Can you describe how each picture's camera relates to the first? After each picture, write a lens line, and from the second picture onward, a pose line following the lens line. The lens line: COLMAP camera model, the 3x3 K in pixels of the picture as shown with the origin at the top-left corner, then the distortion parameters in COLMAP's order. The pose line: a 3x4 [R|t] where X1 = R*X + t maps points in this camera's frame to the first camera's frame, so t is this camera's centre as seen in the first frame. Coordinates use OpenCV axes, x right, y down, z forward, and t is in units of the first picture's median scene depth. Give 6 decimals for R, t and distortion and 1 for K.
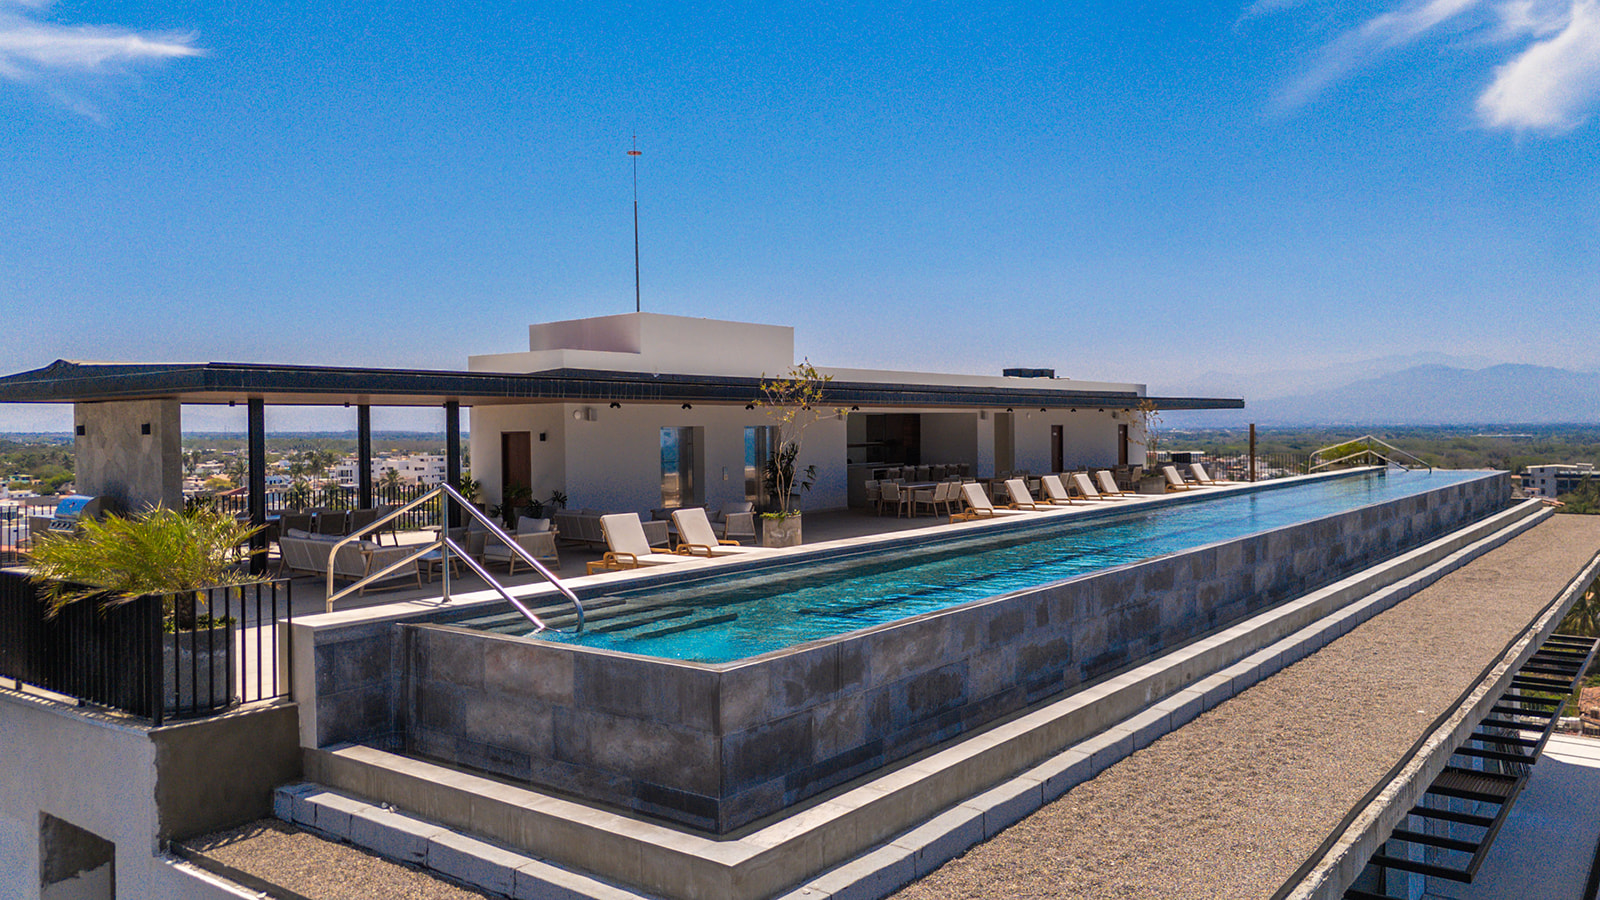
lens RADIAL K [[1183.7, 0, 804.4], [0, 1183.7, 445.8], [0, 0, 1]] dist [-0.000359, -0.005637]
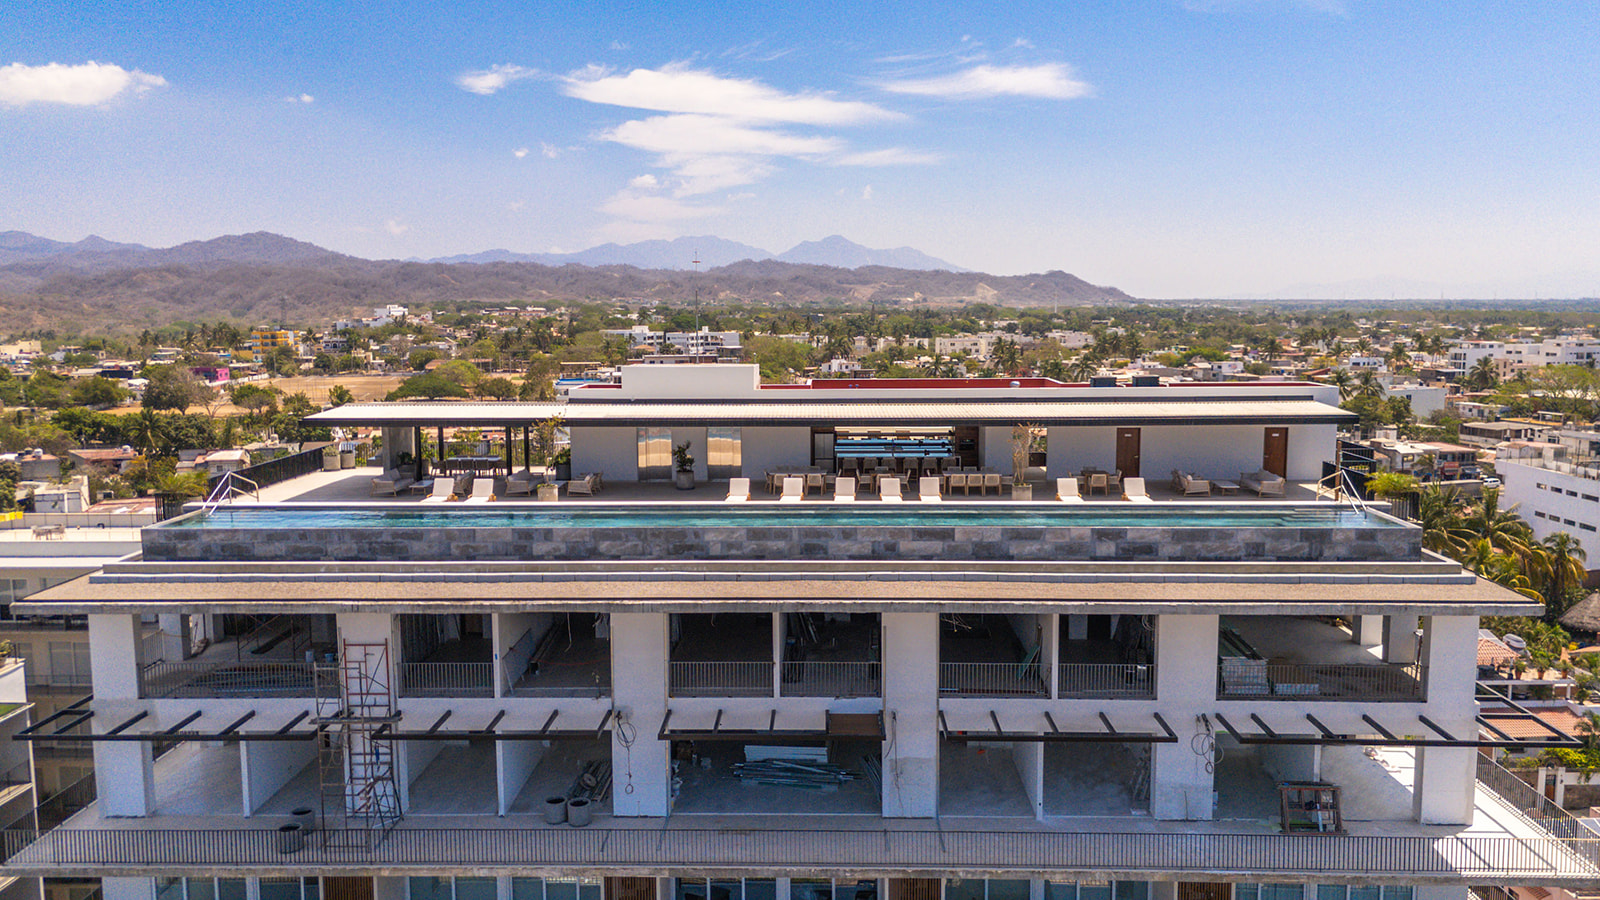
lens RADIAL K [[1183.7, 0, 804.4], [0, 1183.7, 445.8], [0, 0, 1]] dist [-0.000359, -0.005637]
pose [[0.605286, 0.096702, -0.790112, 3.905582], [-0.010696, 0.993492, 0.113399, -0.522410], [0.795936, -0.060188, 0.602381, 0.228434]]
